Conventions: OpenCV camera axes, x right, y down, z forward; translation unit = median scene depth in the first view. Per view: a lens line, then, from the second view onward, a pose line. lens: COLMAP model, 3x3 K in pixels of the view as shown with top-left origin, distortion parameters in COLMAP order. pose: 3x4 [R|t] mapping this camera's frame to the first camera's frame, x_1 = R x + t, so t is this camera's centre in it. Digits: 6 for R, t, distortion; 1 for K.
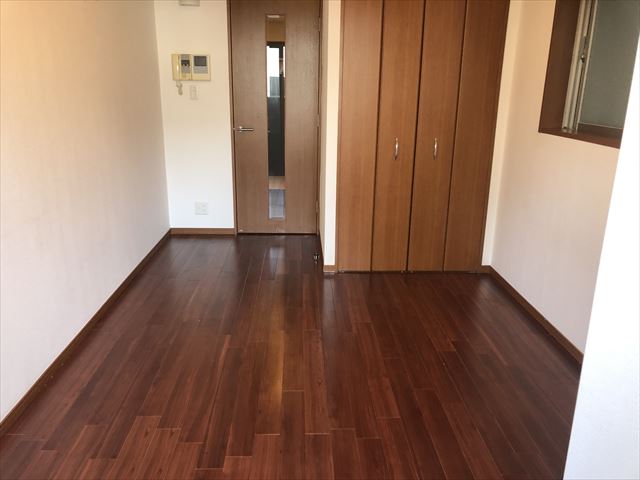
lens RADIAL K [[530.2, 0, 317.8], [0, 530.2, 238.3], [0, 0, 1]] dist [0.058234, -0.028772]
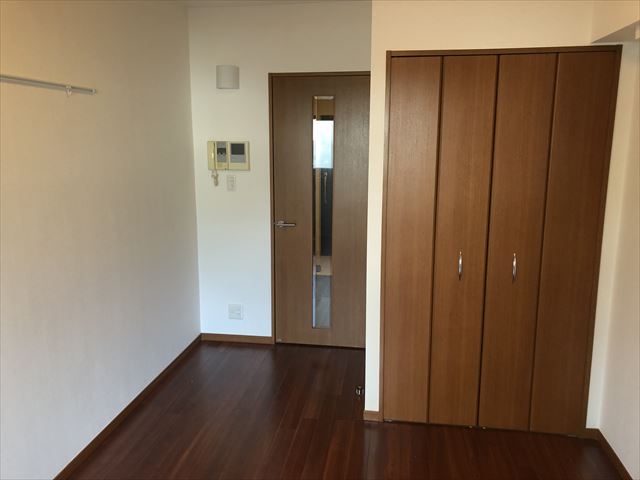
lens RADIAL K [[530.2, 0, 322.6], [0, 530.2, 241.4], [0, 0, 1]] dist [0.058234, -0.028772]
pose [[0.988430, 0.019833, -0.150379, 0.061768], [-0.036855, 0.993107, -0.111267, -0.102073], [0.147135, 0.115522, 0.982347, 0.206000]]
